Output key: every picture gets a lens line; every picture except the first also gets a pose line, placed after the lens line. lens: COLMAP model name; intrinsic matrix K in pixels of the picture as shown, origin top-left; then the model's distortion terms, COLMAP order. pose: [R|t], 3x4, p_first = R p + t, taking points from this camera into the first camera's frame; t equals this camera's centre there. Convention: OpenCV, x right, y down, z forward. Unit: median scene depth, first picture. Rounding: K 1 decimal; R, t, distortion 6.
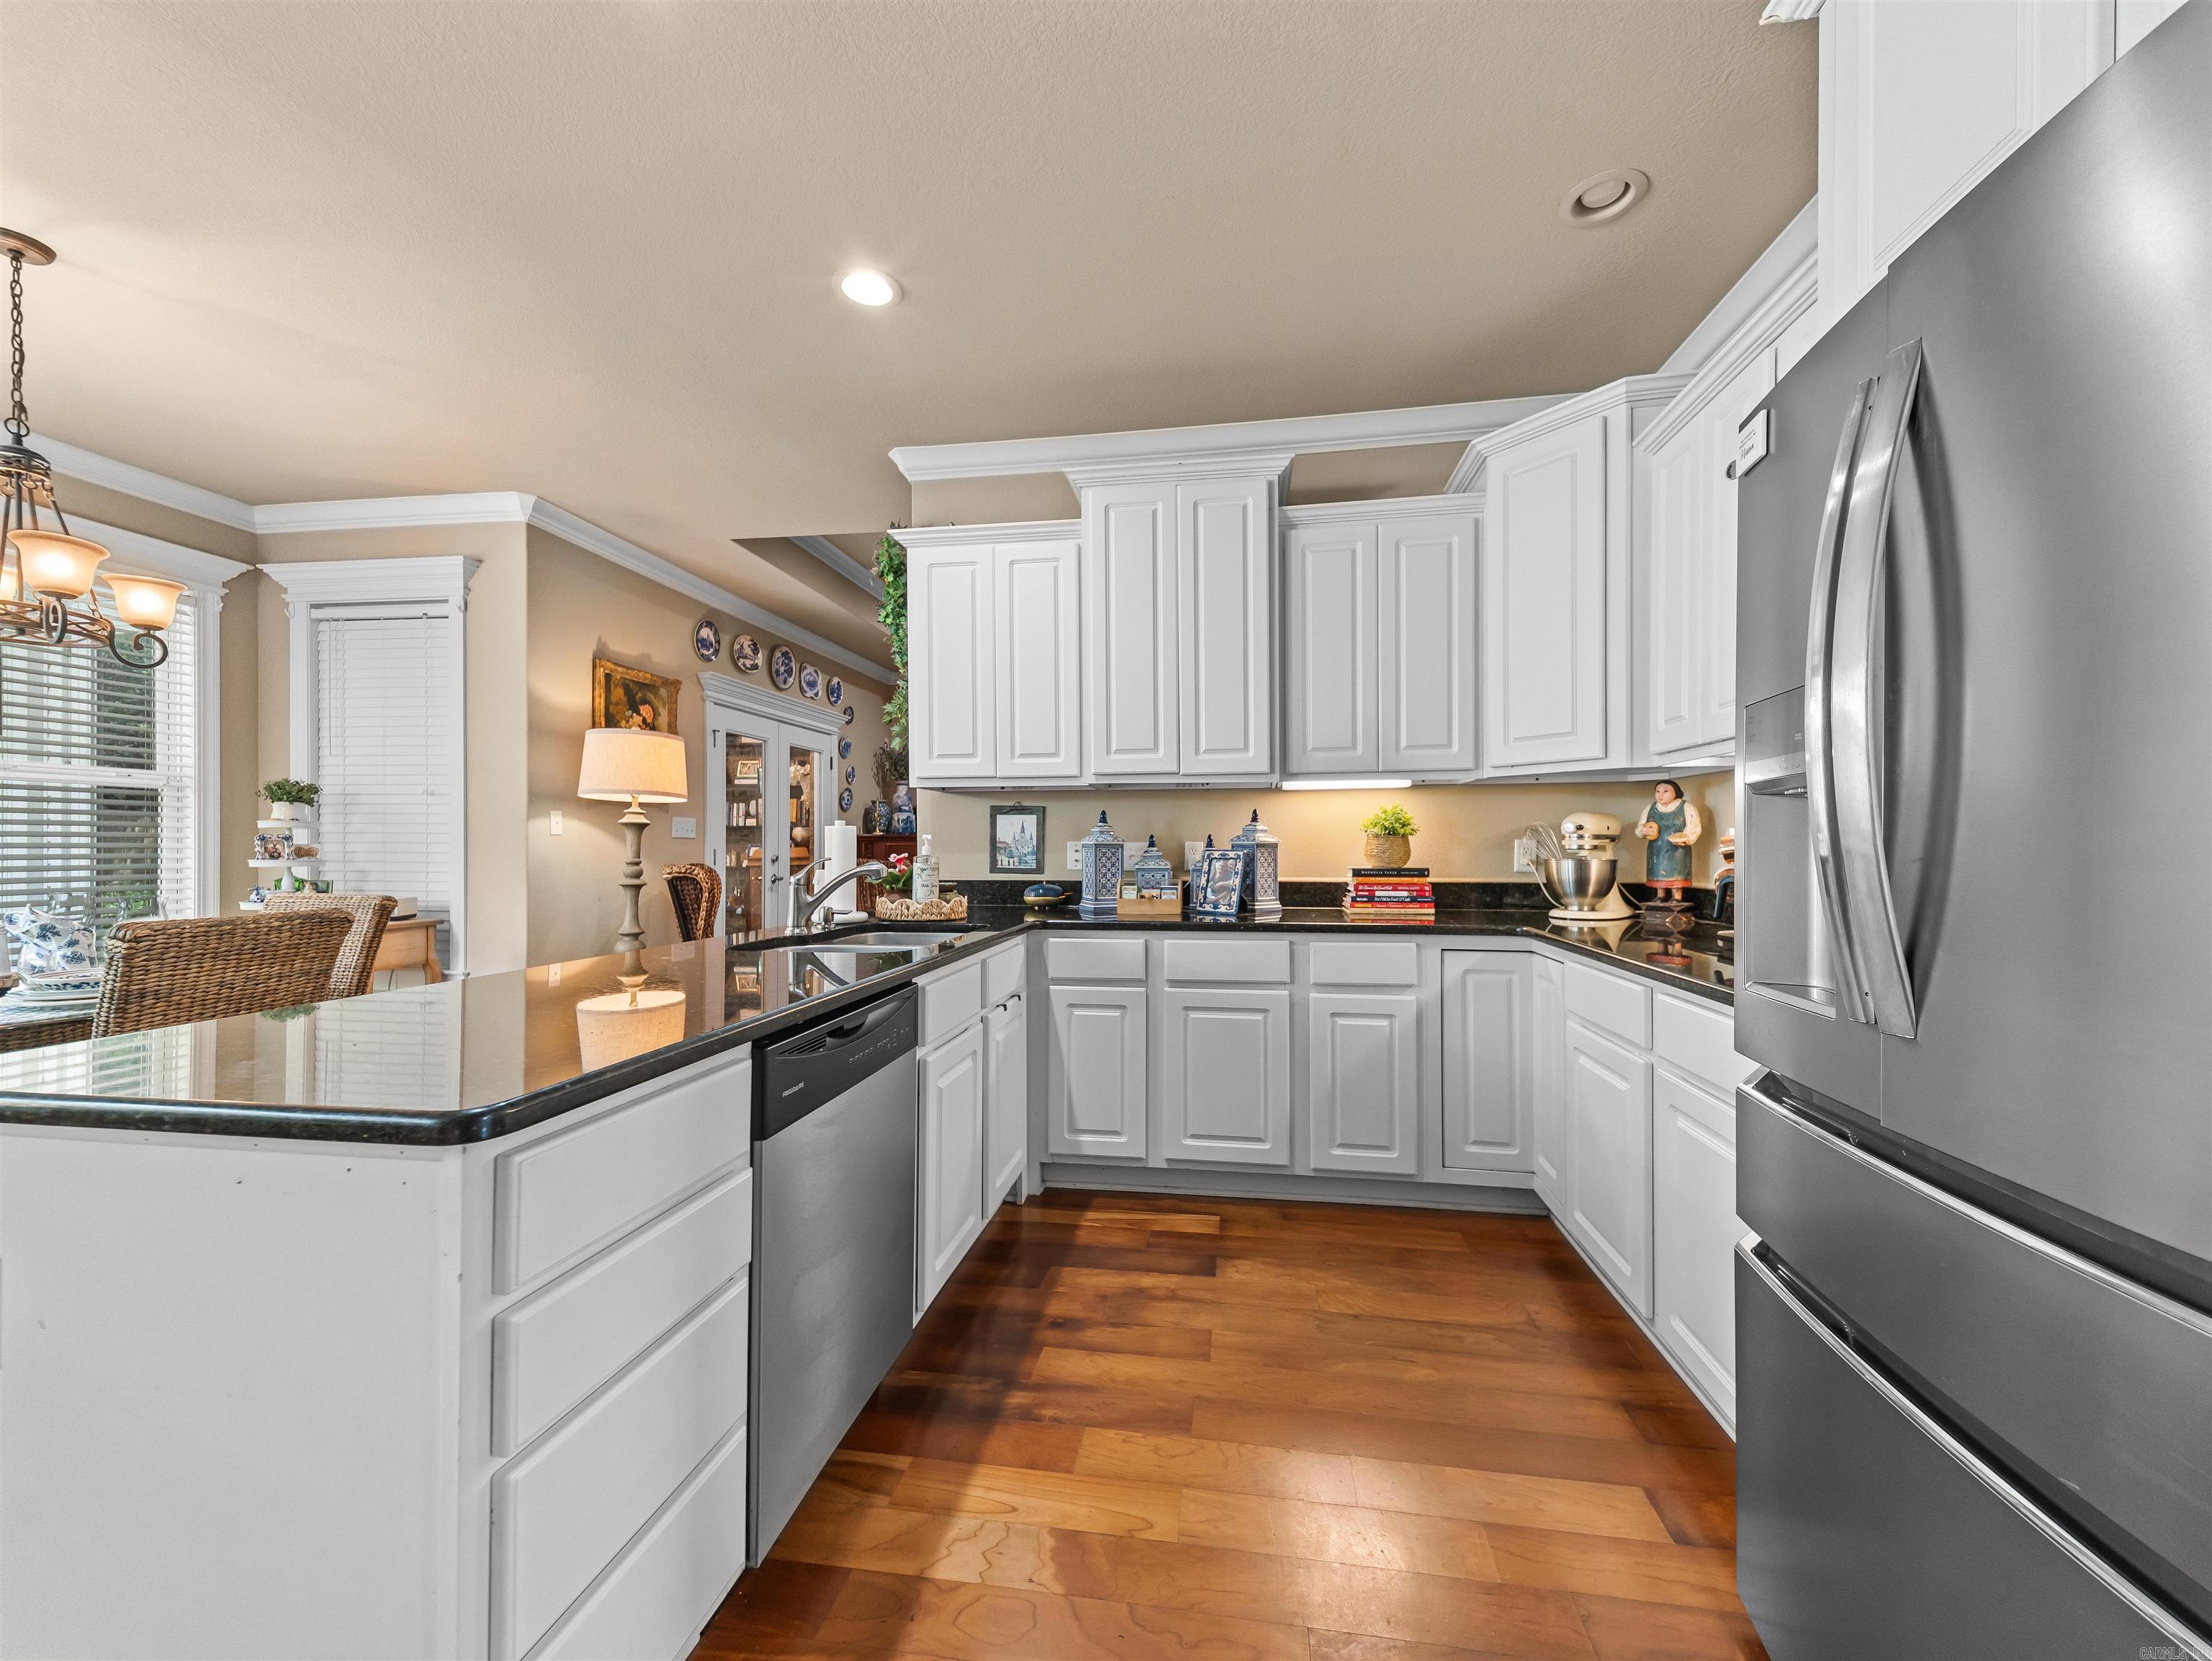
lens RADIAL K [[855.6, 0, 1117.5], [0, 855.6, 842.5], [0, 0, 1]] dist [0.036953, -0.014193]
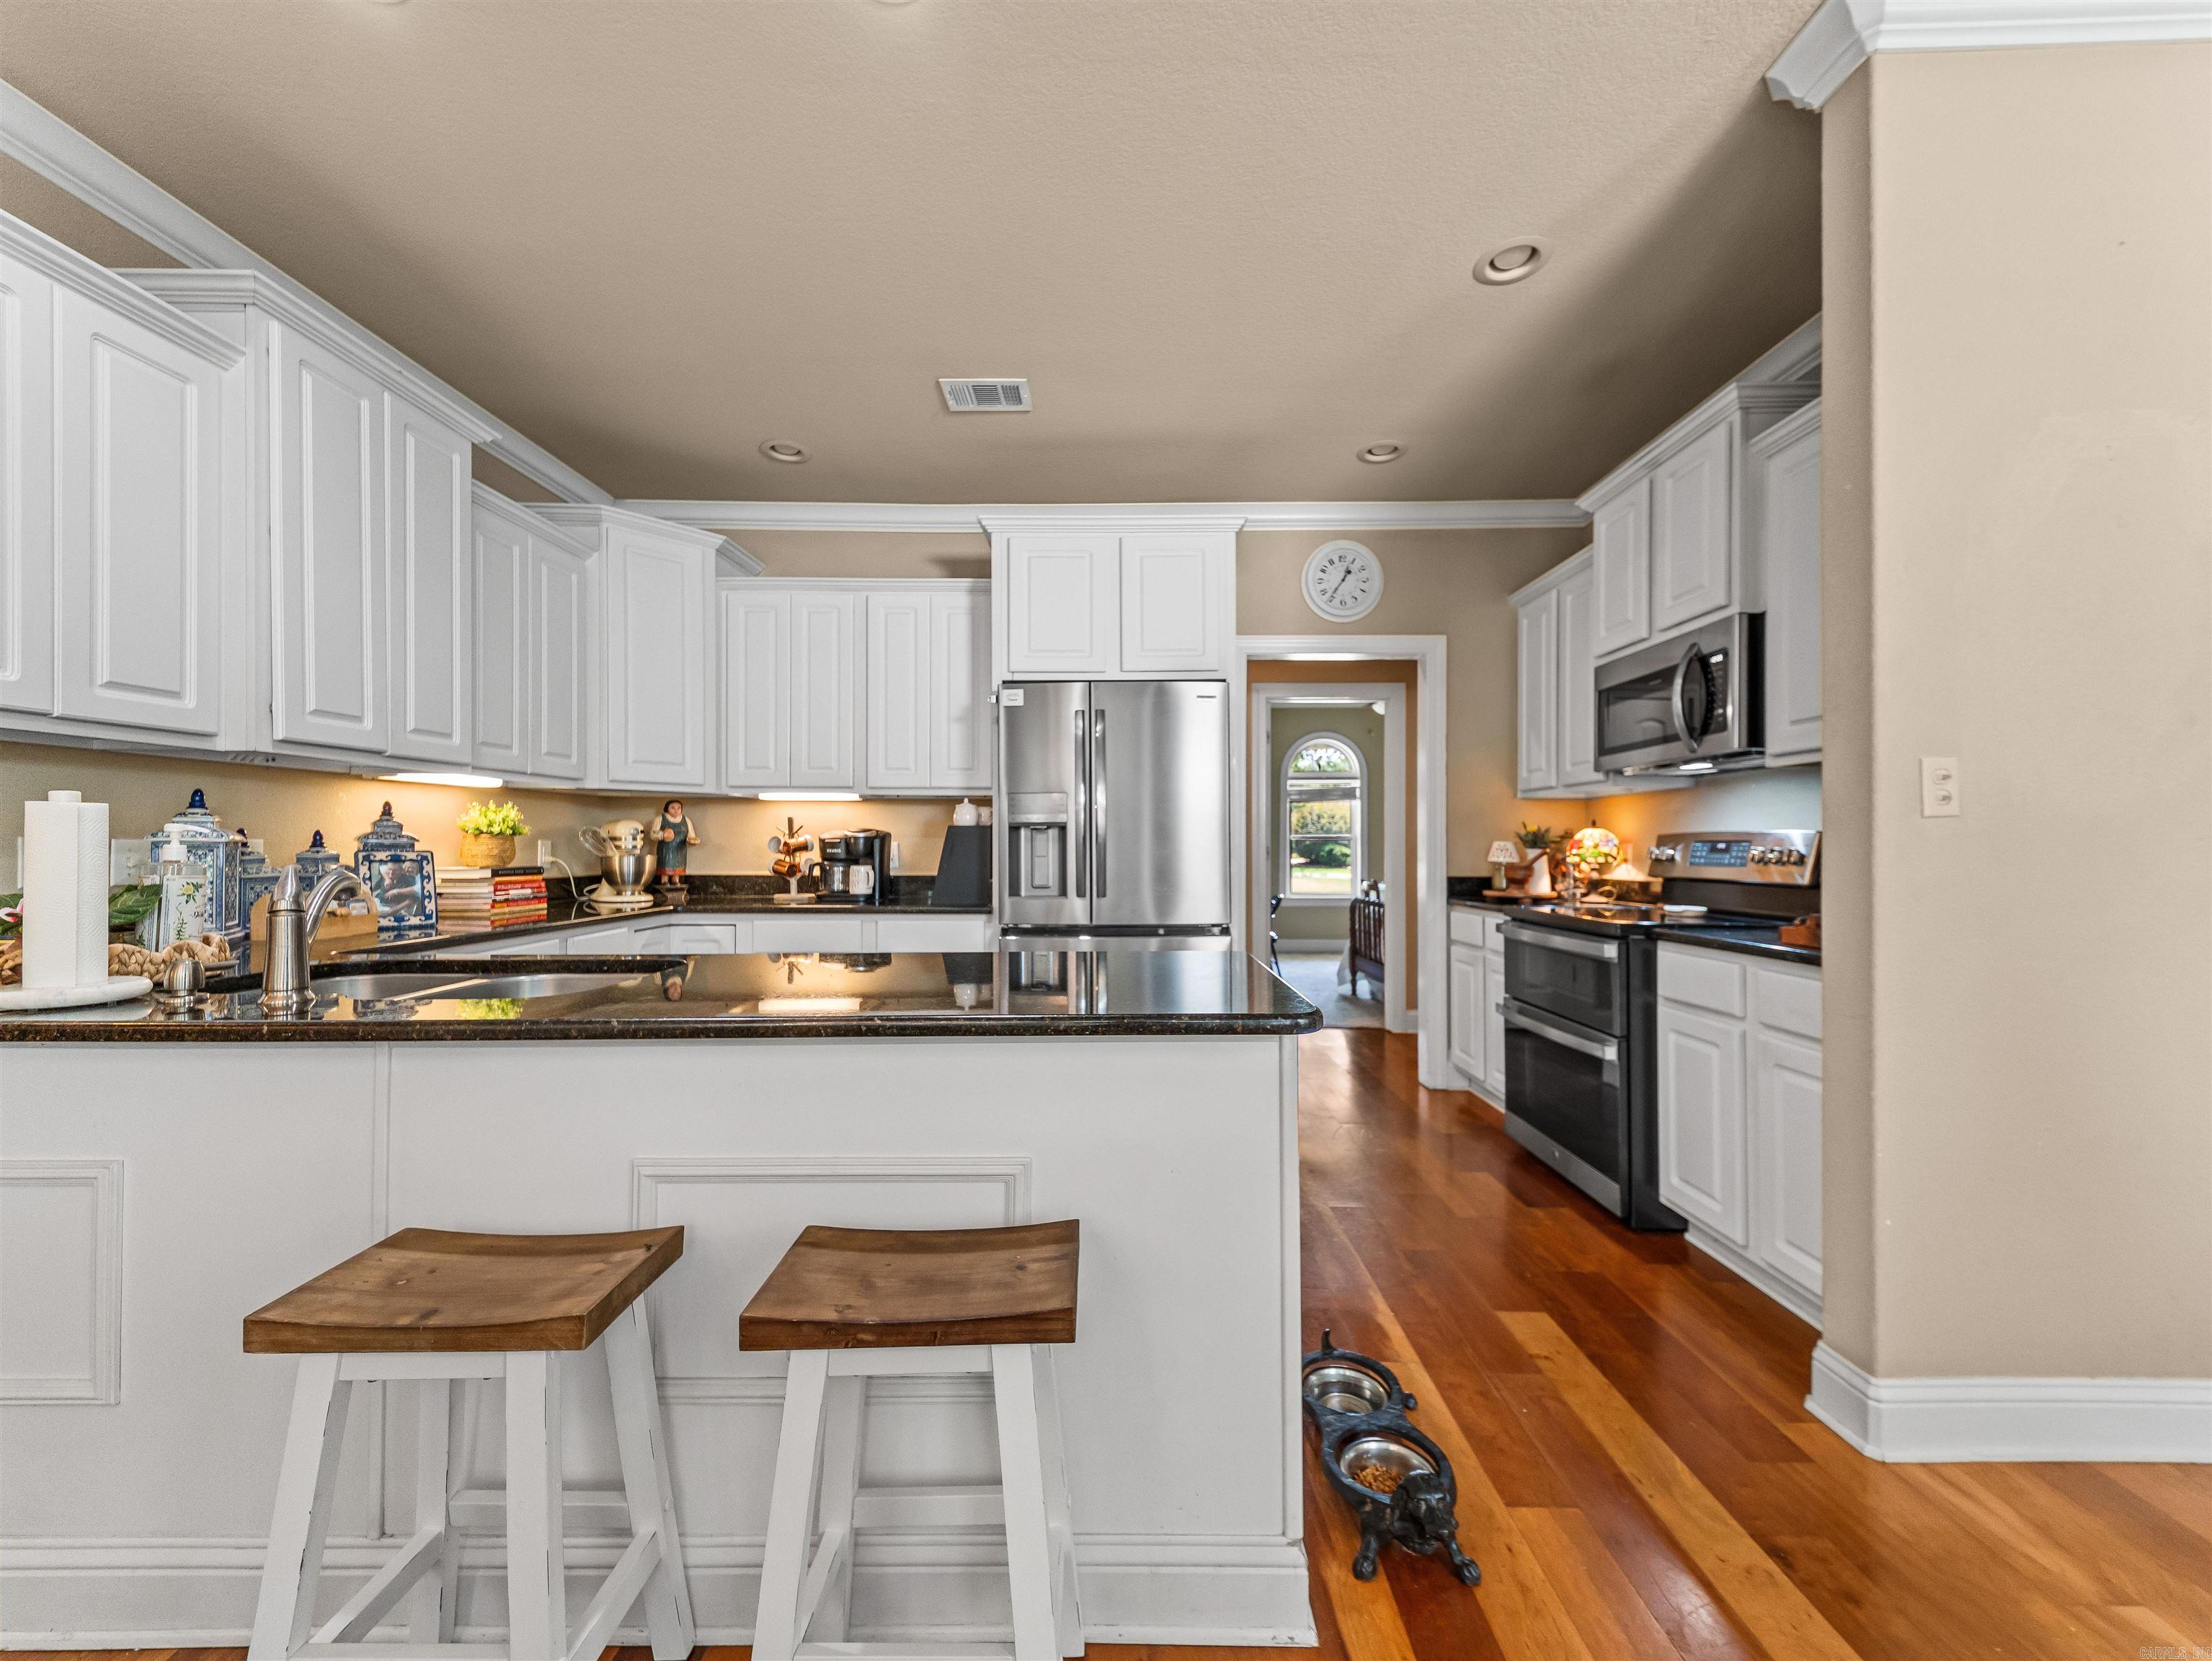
lens RADIAL K [[852.5, 0, 1117.7], [0, 852.5, 839.6], [0, 0, 1]] dist [0.036183, -0.014733]
pose [[-0.139054, 0.008028, 0.990252, -0.732042], [-0.005649, 0.999944, -0.008900, 0.001620], [-0.990269, -0.006832, -0.139001, 0.393121]]
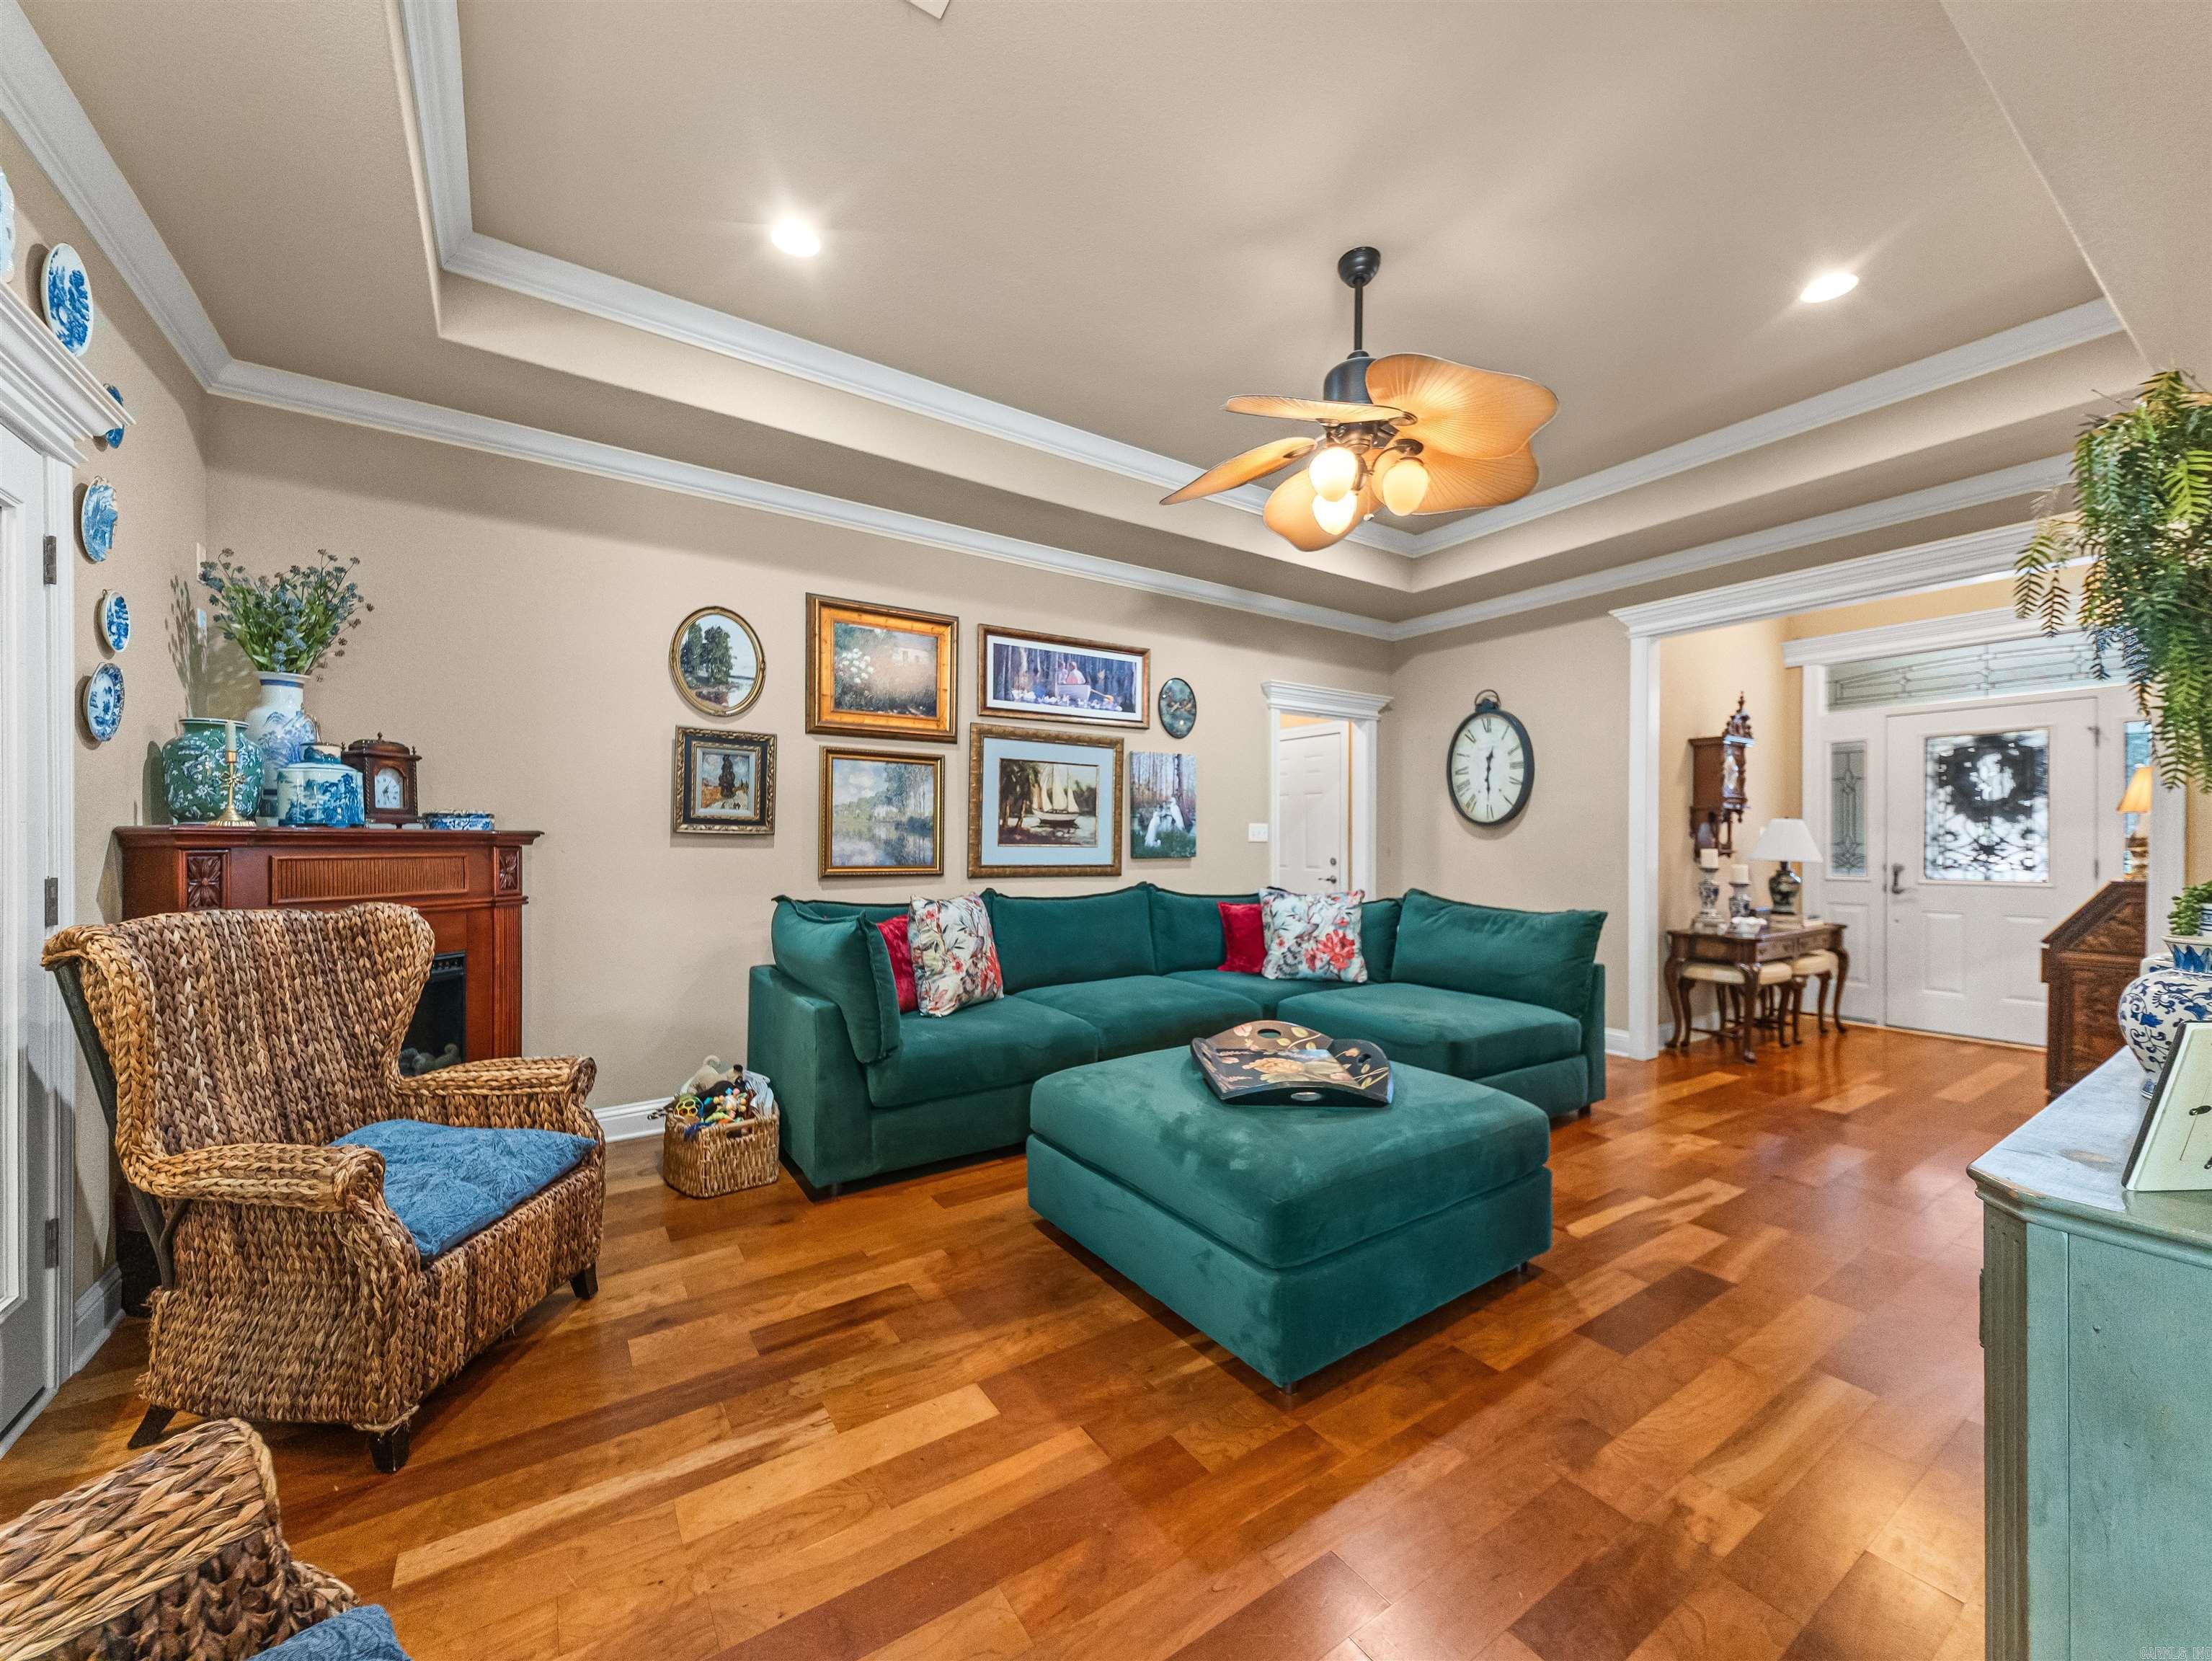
lens RADIAL K [[852.5, 0, 1117.7], [0, 852.5, 839.6], [0, 0, 1]] dist [0.036183, -0.014733]
pose [[0.737279, 0.003498, 0.675579, -0.565629], [-0.005796, 0.999983, 0.001149, -0.014890], [-0.675564, -0.004763, 0.737286, 1.196173]]
